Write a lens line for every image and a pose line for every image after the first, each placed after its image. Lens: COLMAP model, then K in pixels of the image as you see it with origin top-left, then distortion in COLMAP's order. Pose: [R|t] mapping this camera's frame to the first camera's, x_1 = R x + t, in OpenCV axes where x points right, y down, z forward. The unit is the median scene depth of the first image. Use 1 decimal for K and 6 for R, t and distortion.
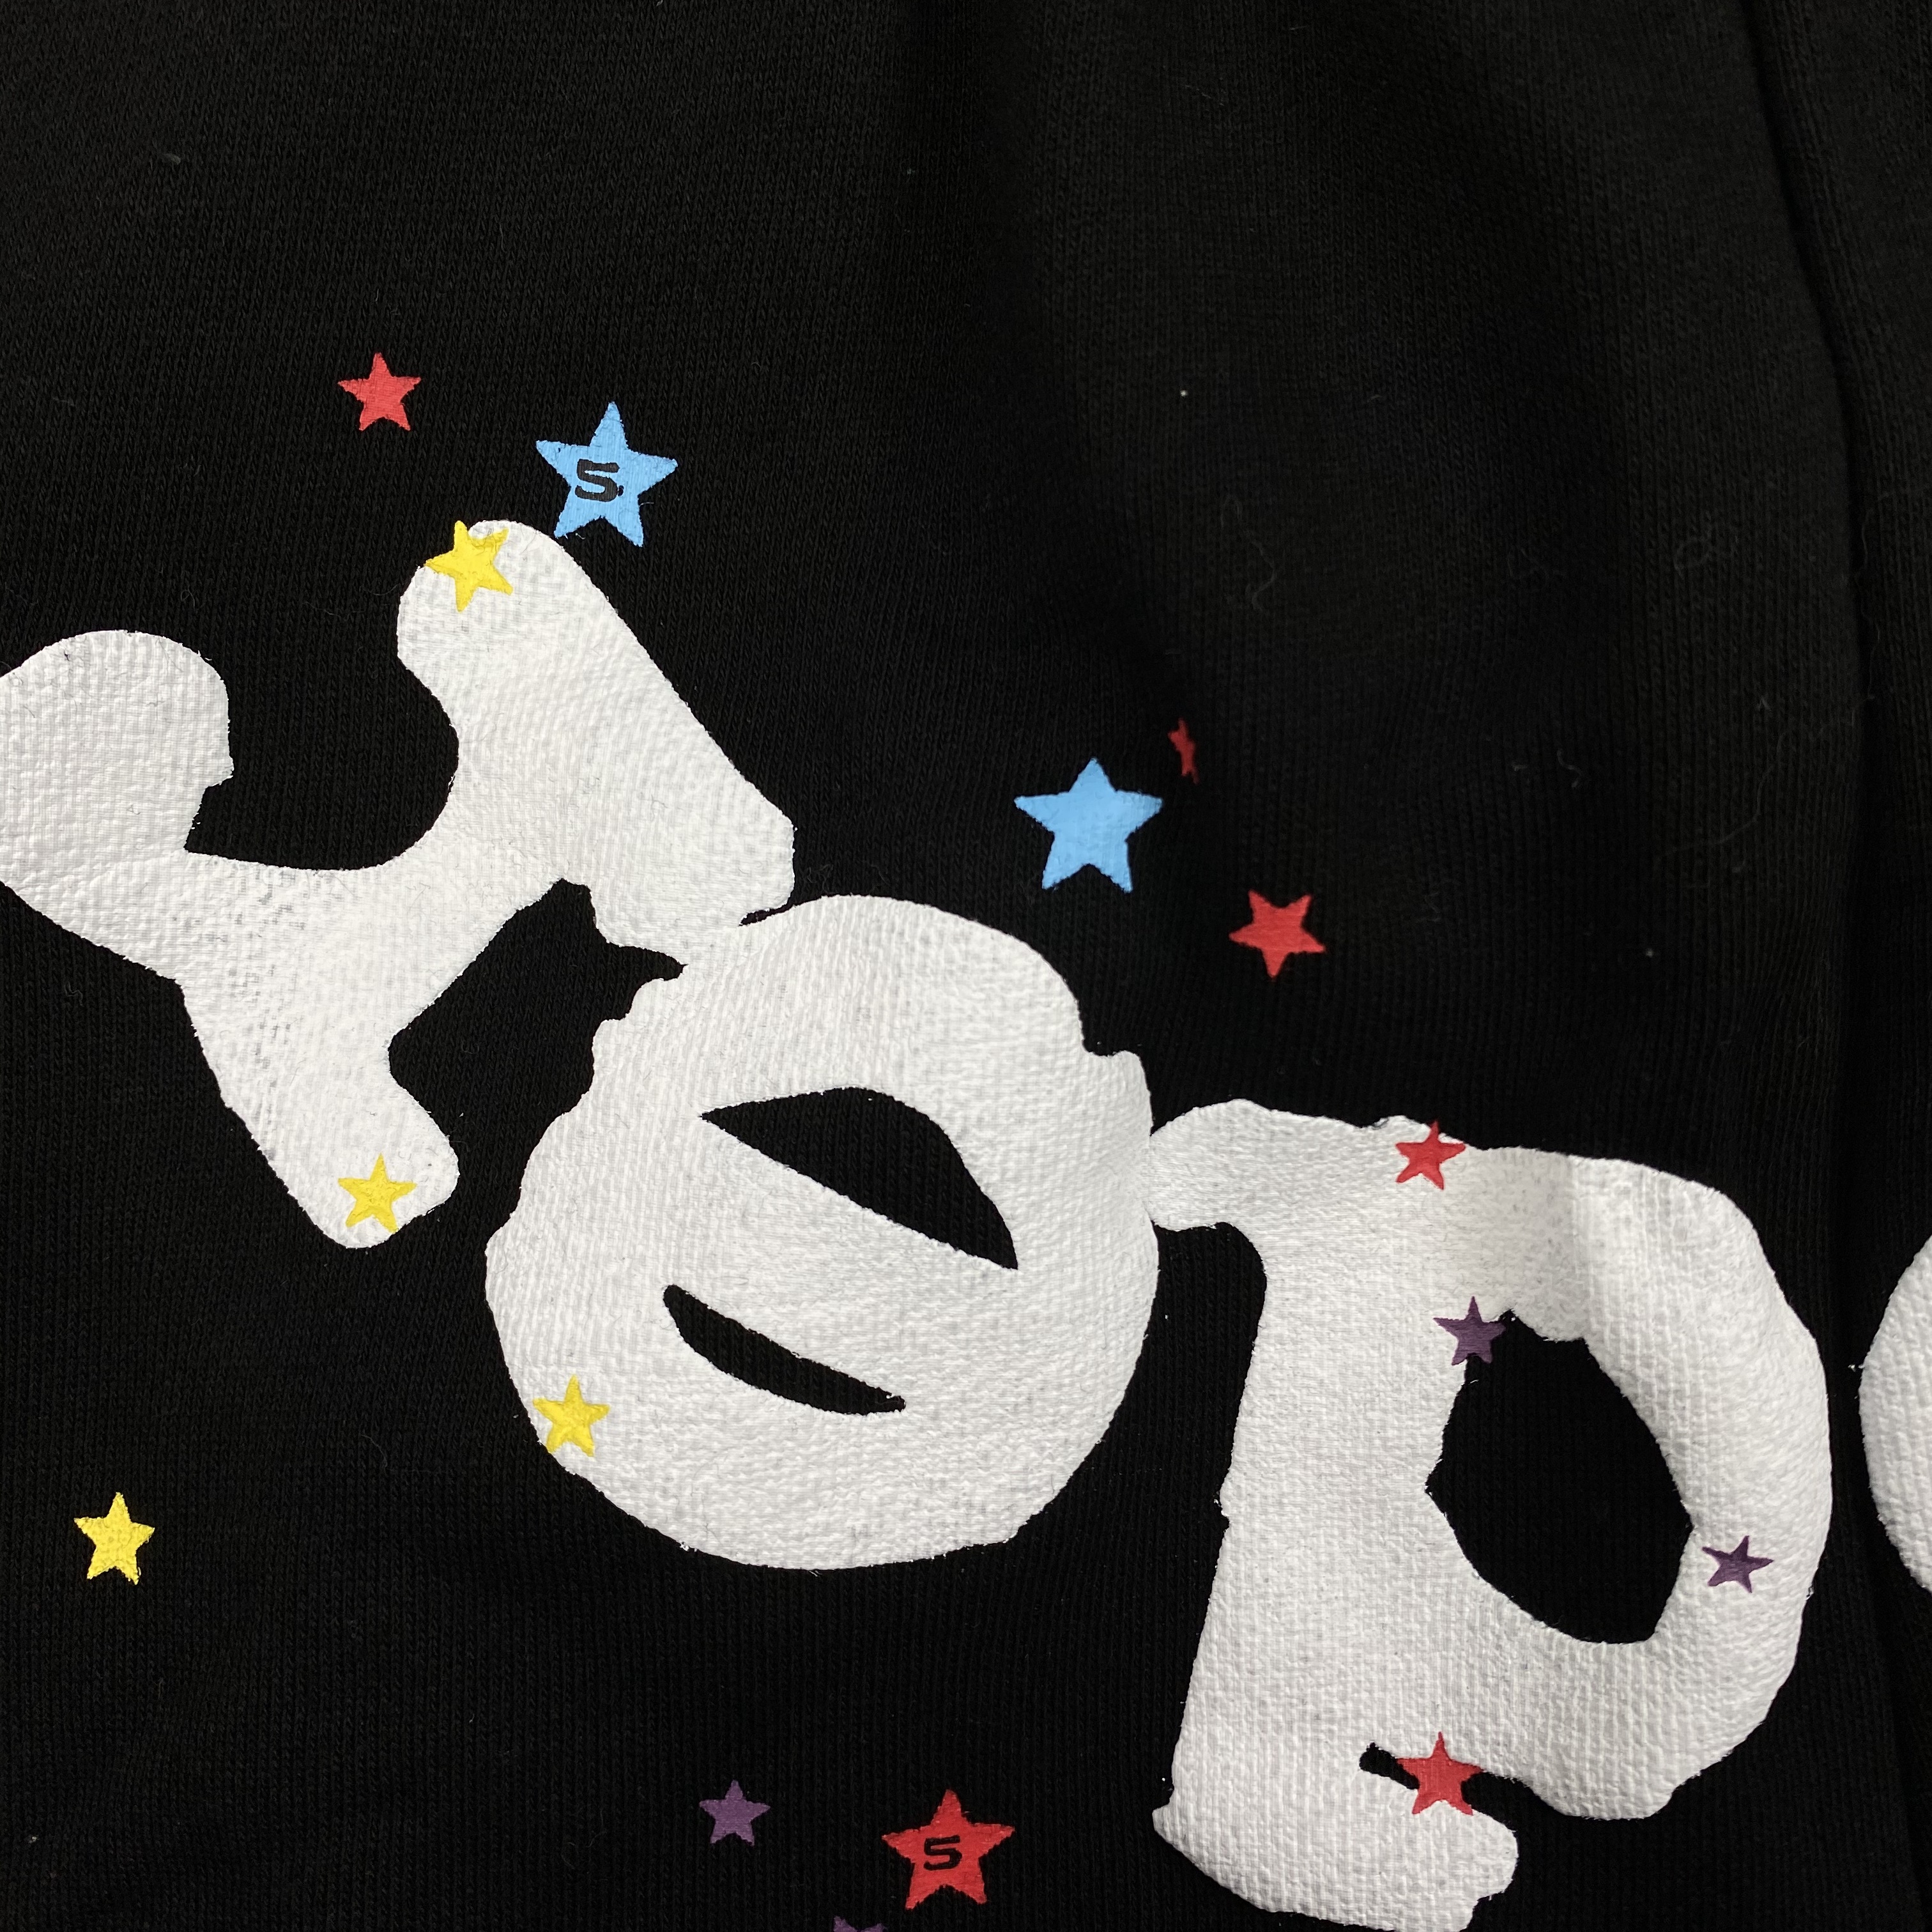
lens RADIAL K [[2287.6, 0, 975.3], [0, 2287.6, 1012.9], [0, 0, 1]] dist [0.017050, 0.000000]
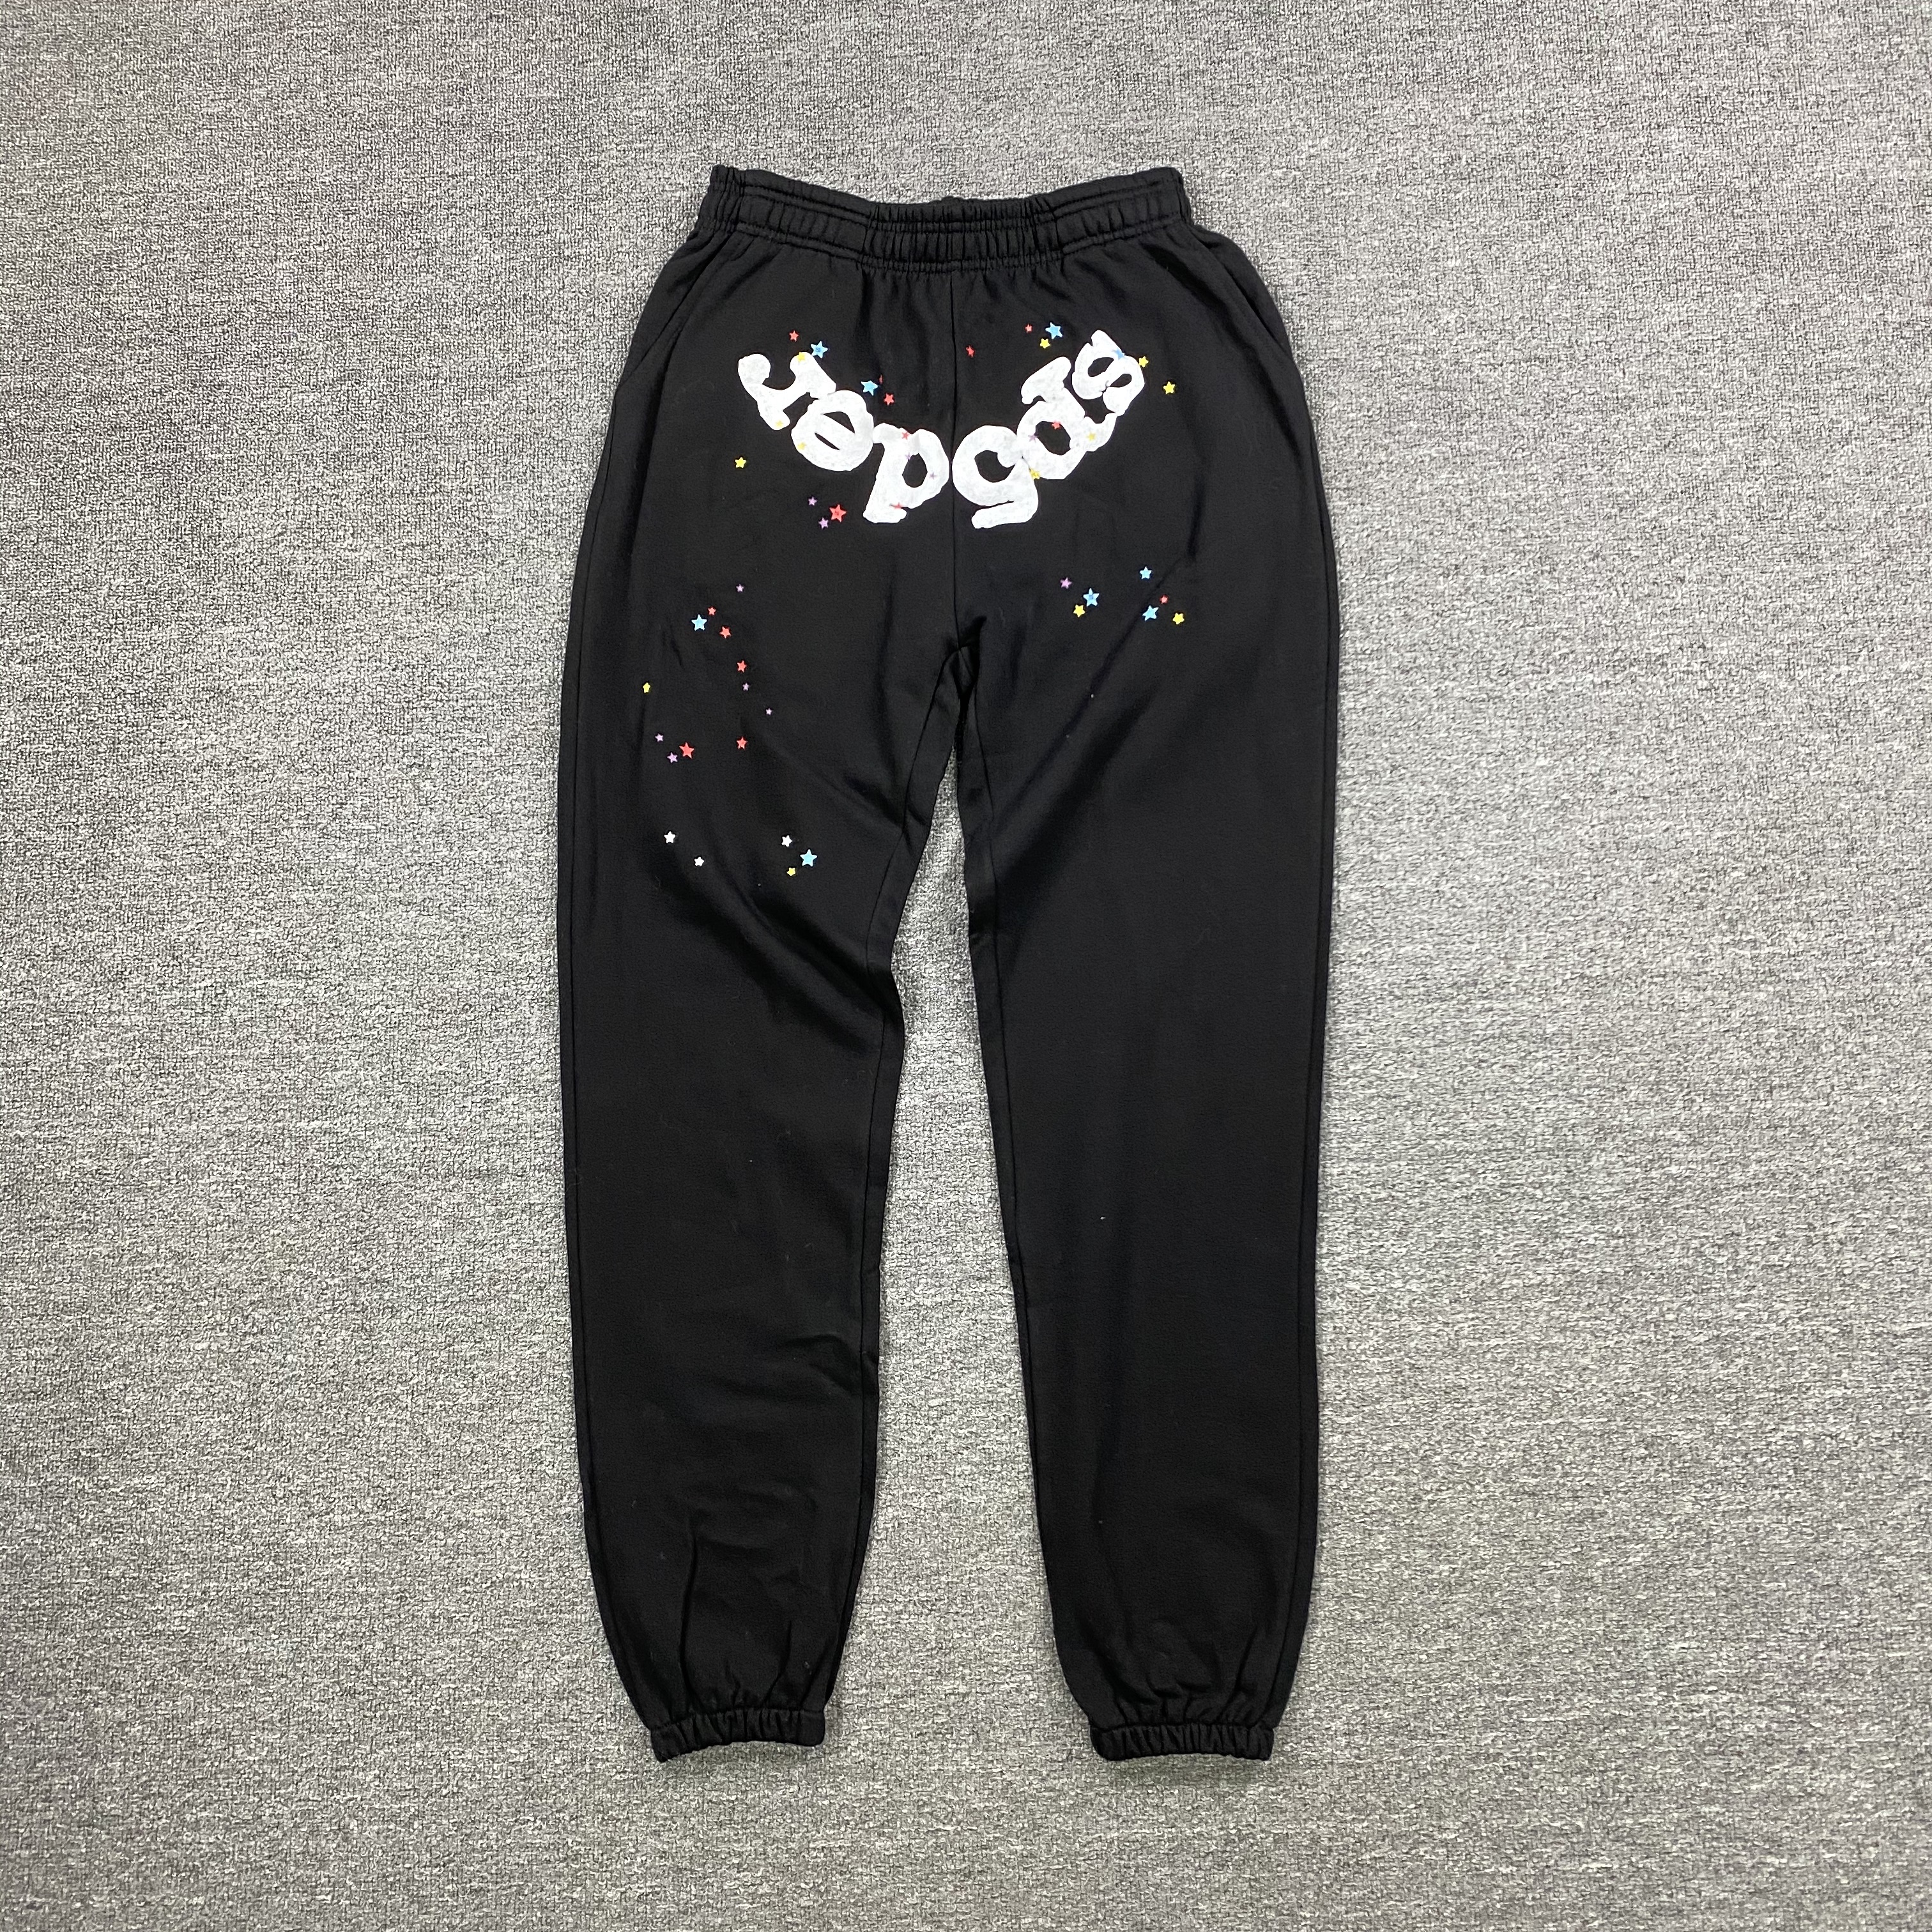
lens RADIAL K [[2064.4, 0, 951.9], [0, 2064.4, 978.5], [0, 0, 1]] dist [0.008791, 0.000000]
pose [[0.991470, 0.129891, 0.010775, 0.539350], [-0.125199, 0.972102, -0.198350, 3.459450], [-0.036239, 0.195309, 0.980072, -6.000367]]
